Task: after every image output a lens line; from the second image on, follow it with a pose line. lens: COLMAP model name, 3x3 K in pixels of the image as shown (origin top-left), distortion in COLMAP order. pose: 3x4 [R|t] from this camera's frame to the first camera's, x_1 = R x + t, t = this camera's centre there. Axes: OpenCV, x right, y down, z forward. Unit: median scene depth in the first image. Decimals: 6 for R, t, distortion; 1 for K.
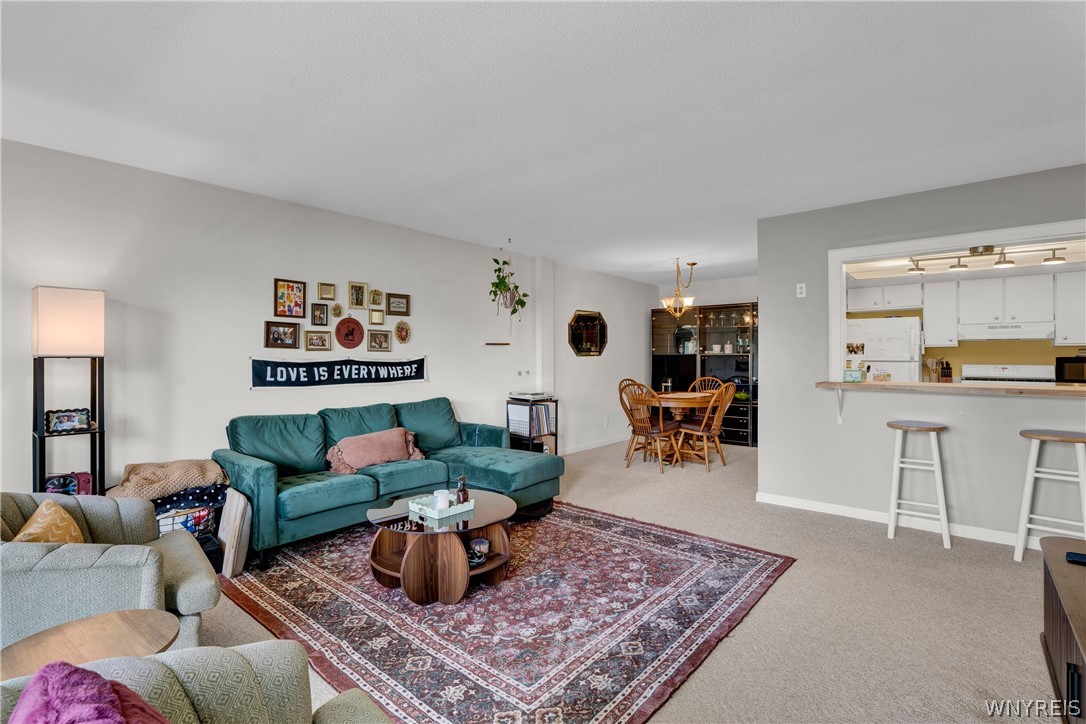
lens RADIAL K [[502.2, 0, 544.7], [0, 502.2, 360.7], [0, 0, 1]] dist [0.007596, 0.000493]
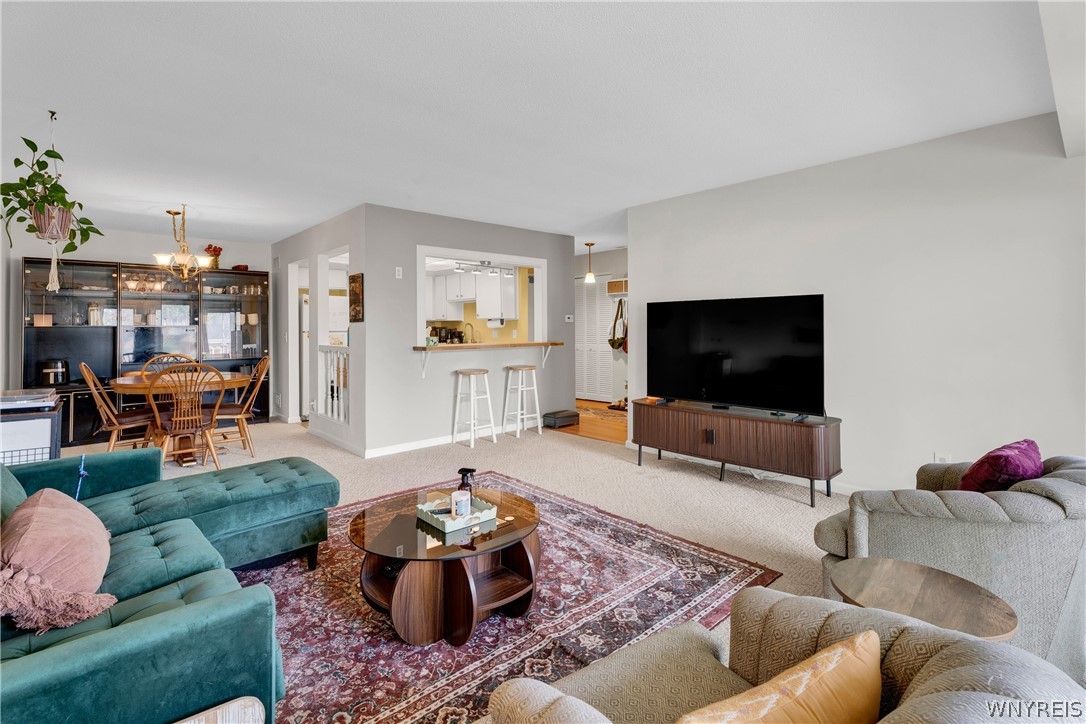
lens RADIAL K [[507.5, 0, 528.6], [0, 507.5, 326.1], [0, 0, 1]] dist [0.002328, 0.000226]
pose [[0.148067, 0.000102, 0.988977, -0.626109], [0.014346, 0.999895, -0.002251, -0.002686], [-0.988873, 0.014521, 0.148049, 0.485689]]
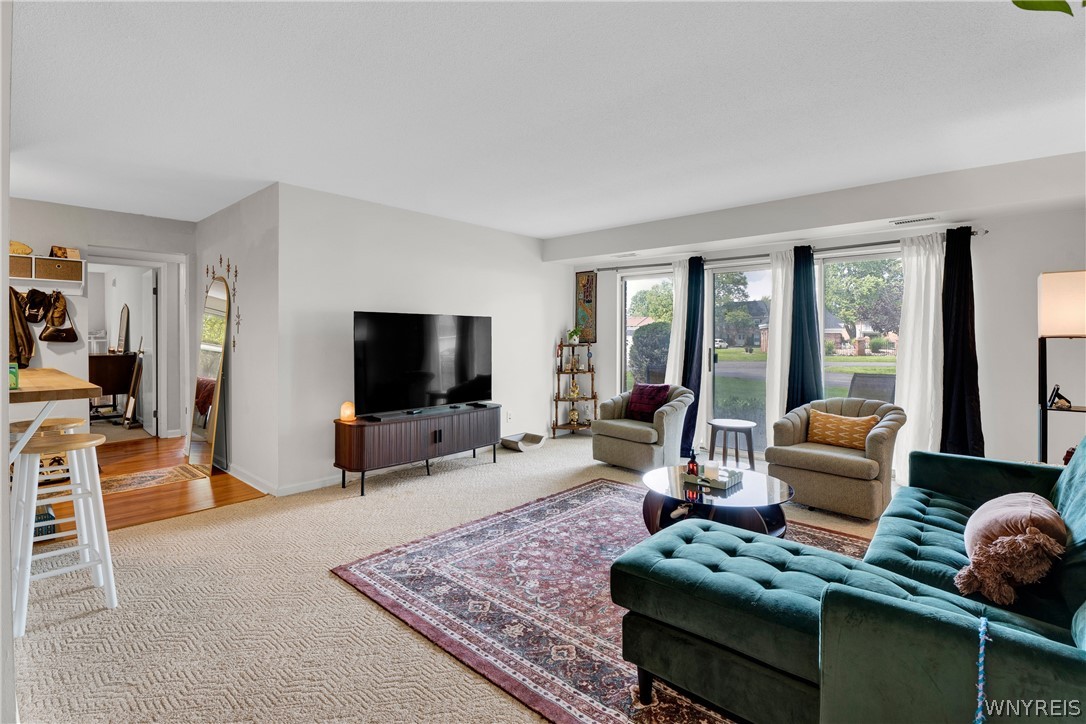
lens RADIAL K [[506.6, 0, 539.3], [0, 506.6, 340.8], [0, 0, 1]] dist [-0.001318, -0.000065]
pose [[-0.999323, -0.000431, 0.036775, 0.077389], [-0.000109, 0.999962, 0.008751, -0.005375], [-0.036777, 0.008741, -0.999285, 1.319089]]
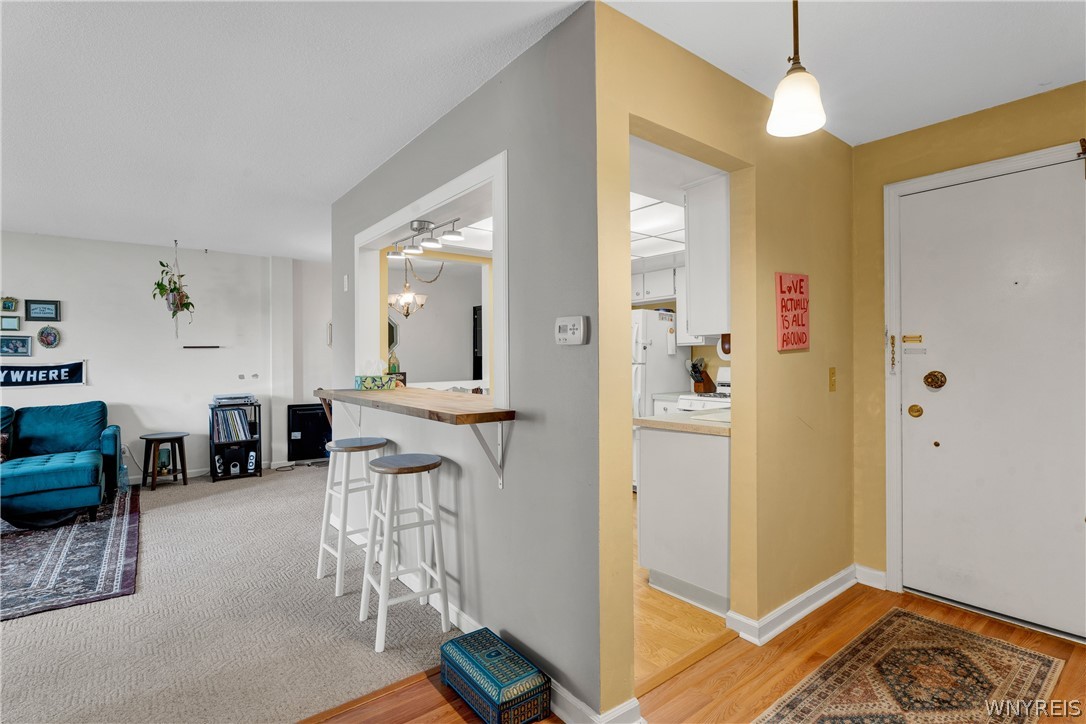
lens RADIAL K [[515.5, 0, 545.2], [0, 515.5, 356.2], [0, 0, 1]] dist [-0.002765, -0.000531]
pose [[0.978197, -0.005882, -0.207595, 0.987777], [0.004208, 0.999955, -0.008506, -0.004885], [0.207636, 0.007447, 0.978178, 0.193432]]
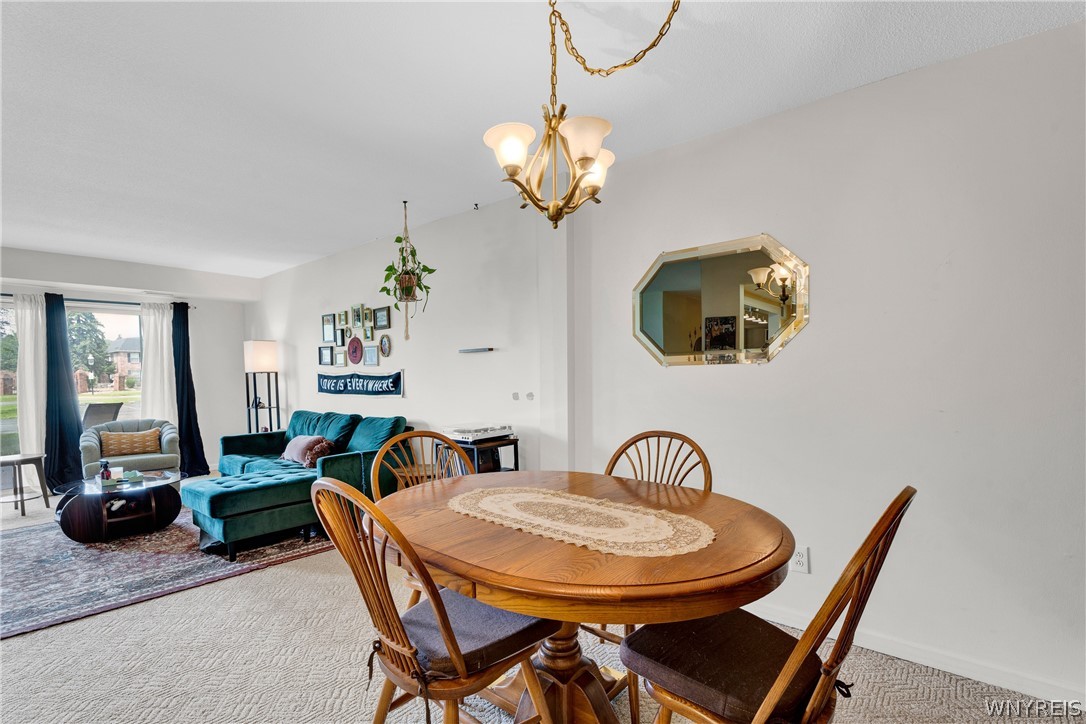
lens RADIAL K [[513.8, 0, 539.3], [0, 513.8, 404.3], [0, 0, 1]] dist [-0.001046, -0.000165]
pose [[-0.028642, 0.069036, -0.997203, 0.762497], [0.006294, 0.997605, 0.068883, -0.010206], [0.999570, -0.004303, -0.029008, 1.415918]]
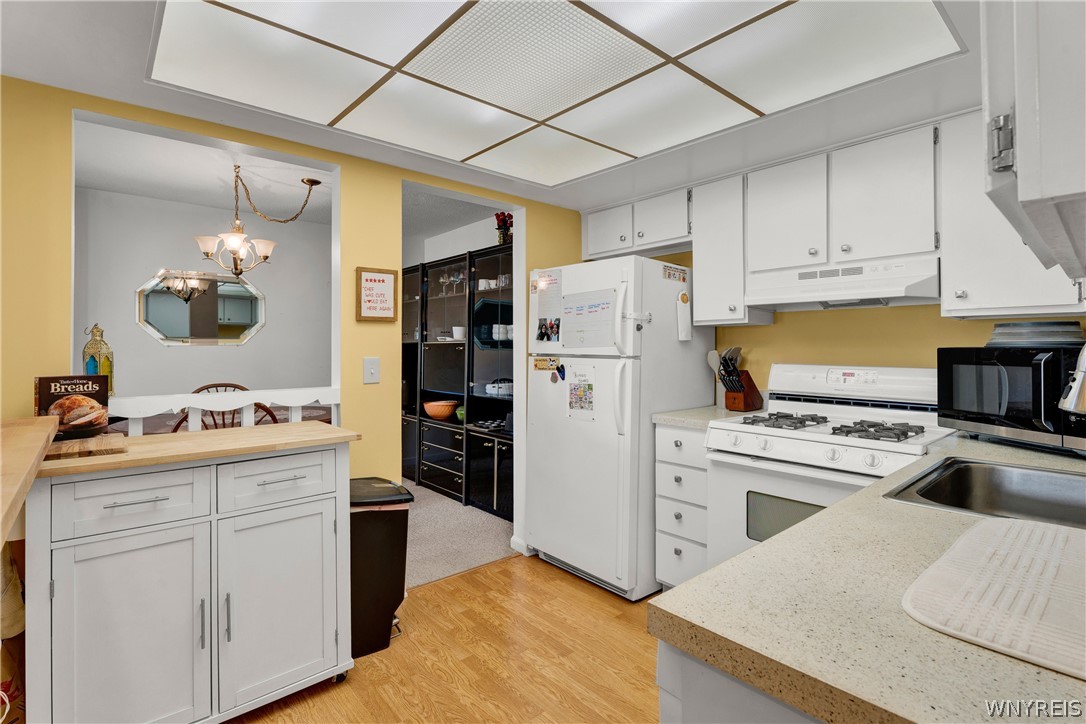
lens RADIAL K [[515.5, 0, 545.2], [0, 515.5, 356.2], [0, 0, 1]] dist [-0.002765, -0.000531]
pose [[0.988219, 0.002473, -0.153026, 0.952617], [-0.000987, 0.999952, 0.009783, -0.004282], [0.153043, -0.009517, 0.988174, 0.704738]]
